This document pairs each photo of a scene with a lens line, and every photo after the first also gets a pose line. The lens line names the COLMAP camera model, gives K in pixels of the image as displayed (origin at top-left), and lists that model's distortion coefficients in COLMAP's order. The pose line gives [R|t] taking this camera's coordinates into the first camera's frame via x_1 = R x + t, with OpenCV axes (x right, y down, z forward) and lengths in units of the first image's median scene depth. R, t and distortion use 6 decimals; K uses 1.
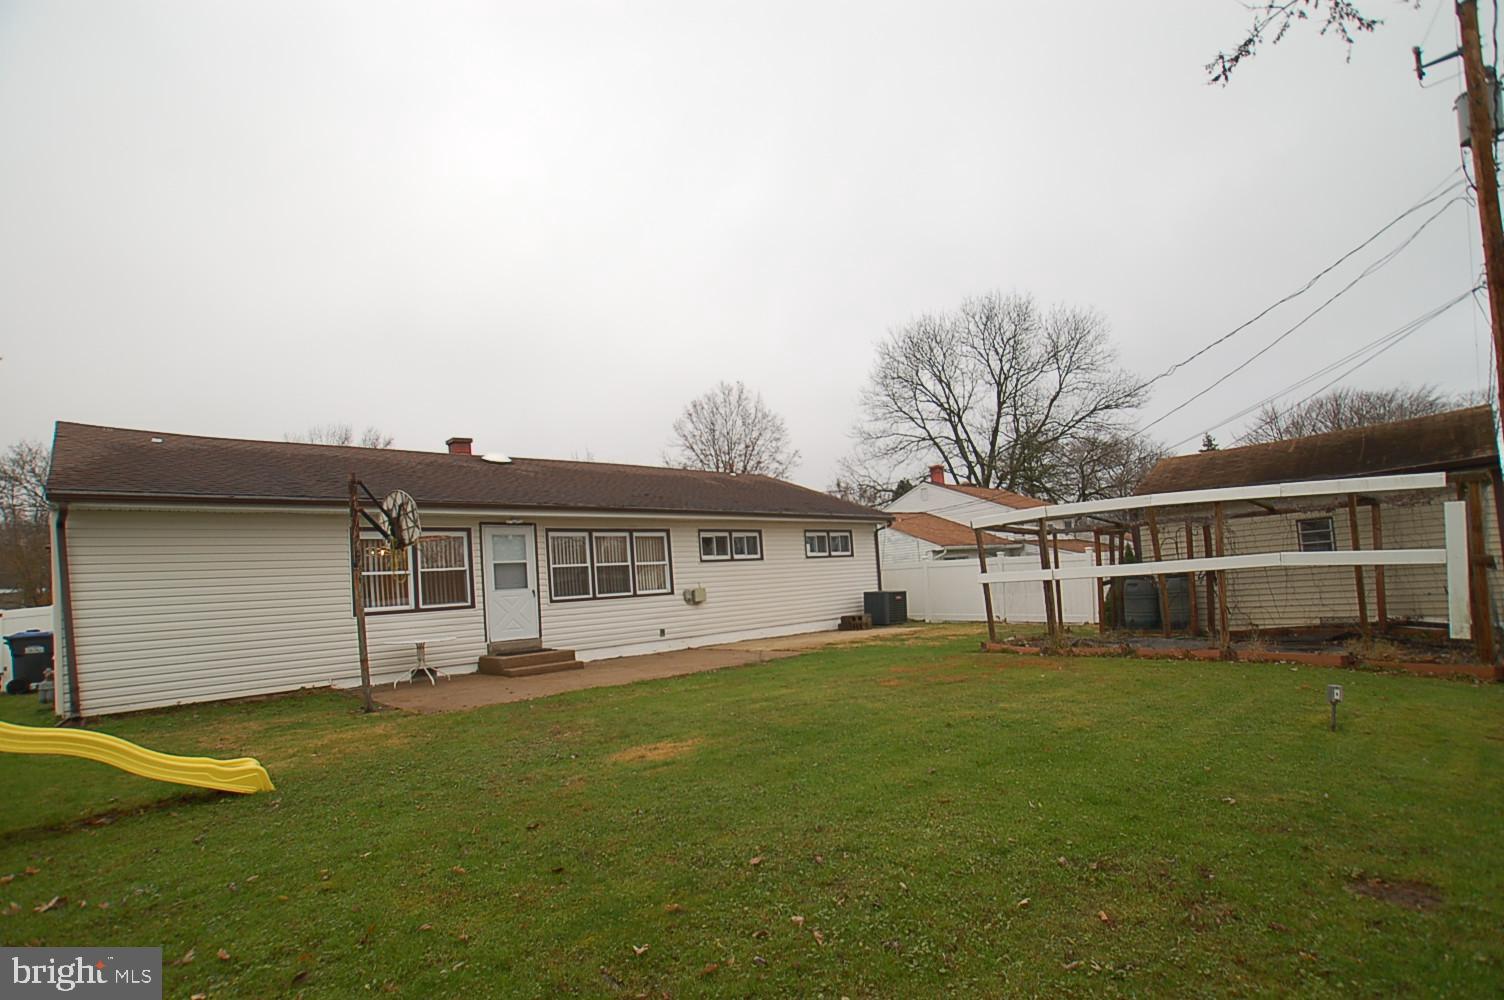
lens RADIAL K [[718.8, 0, 753.6], [0, 718.8, 554.2], [0, 0, 1]] dist [-0.052604, 0.000199]
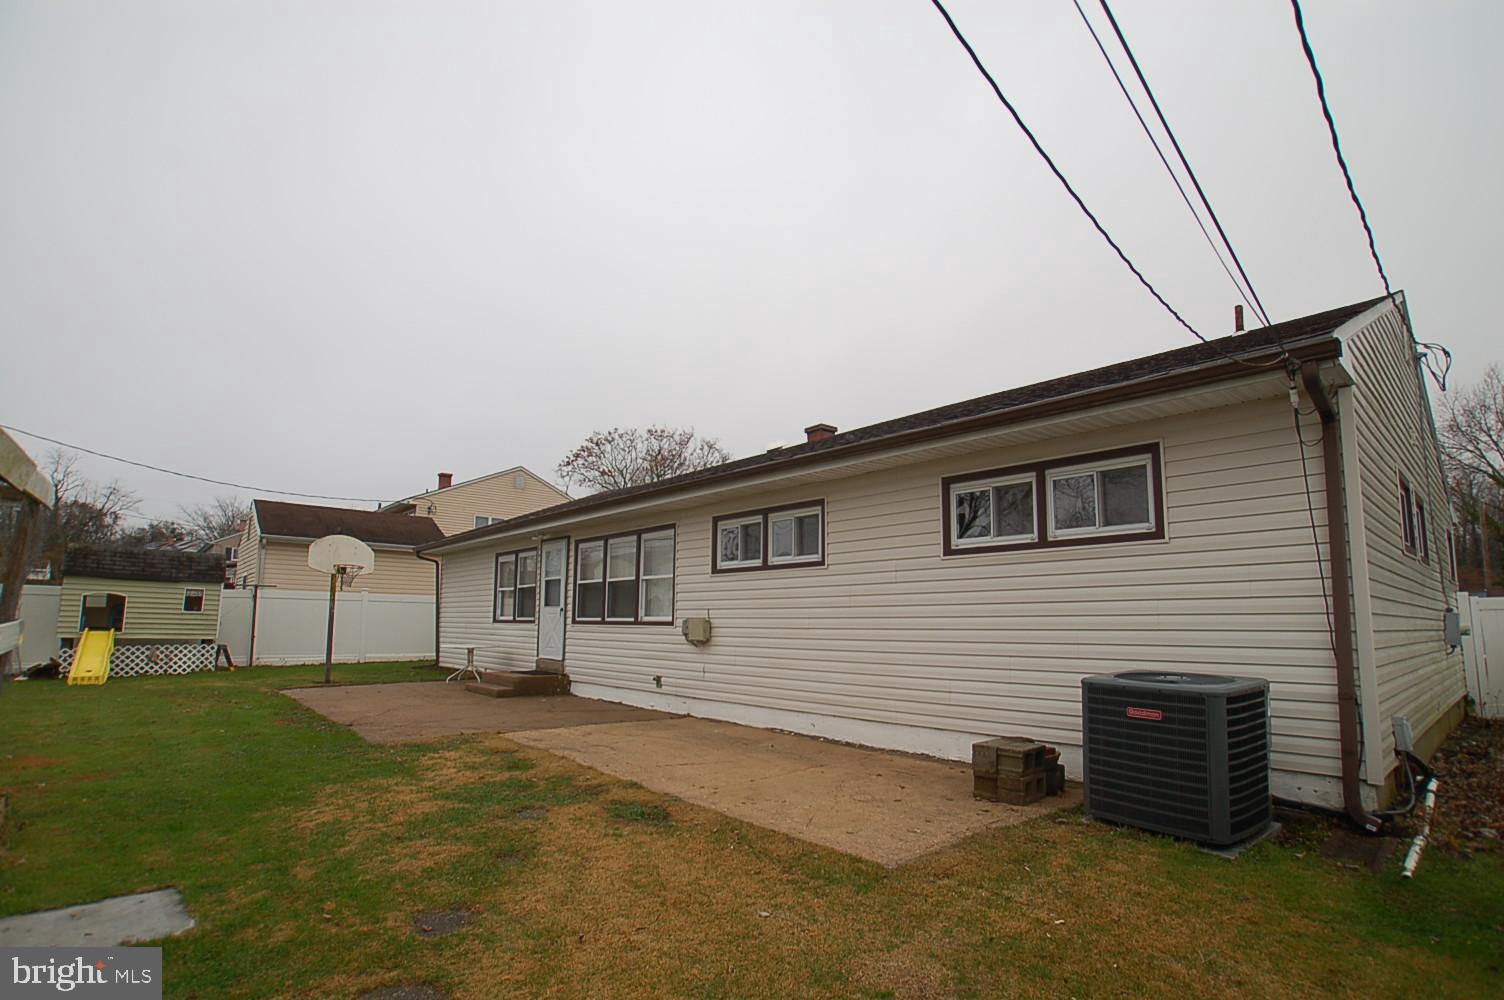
lens RADIAL K [[777.3, 0, 750.5], [0, 777.3, 537.3], [0, 0, 1]] dist [-0.074677, 0.041549]
pose [[-0.069095, -0.040909, -0.996771, 0.664673], [0.044812, 0.998023, -0.044067, 0.012996], [0.996603, -0.047712, -0.067125, 1.291609]]
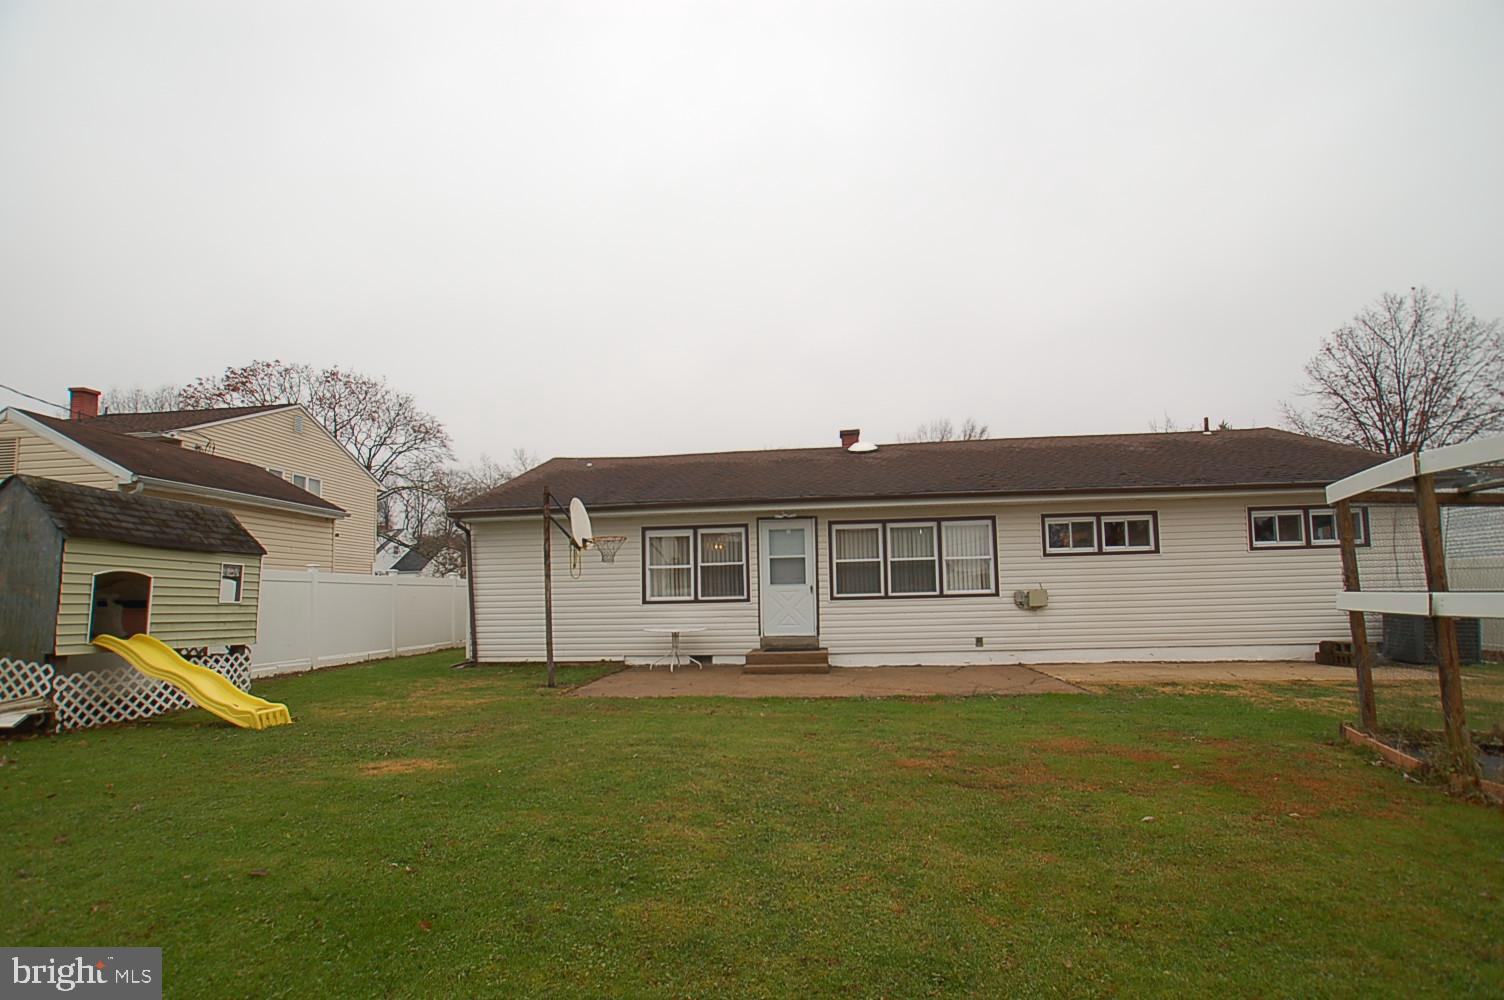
lens RADIAL K [[735.0, 0, 811.8], [0, 735.0, 559.4], [0, 0, 1]] dist [-0.077420, 0.050203]
pose [[0.654898, 0.014461, -0.755579, 0.431484], [0.011687, 0.999504, 0.029259, -0.014207], [0.755627, -0.027992, 0.654404, 0.348471]]
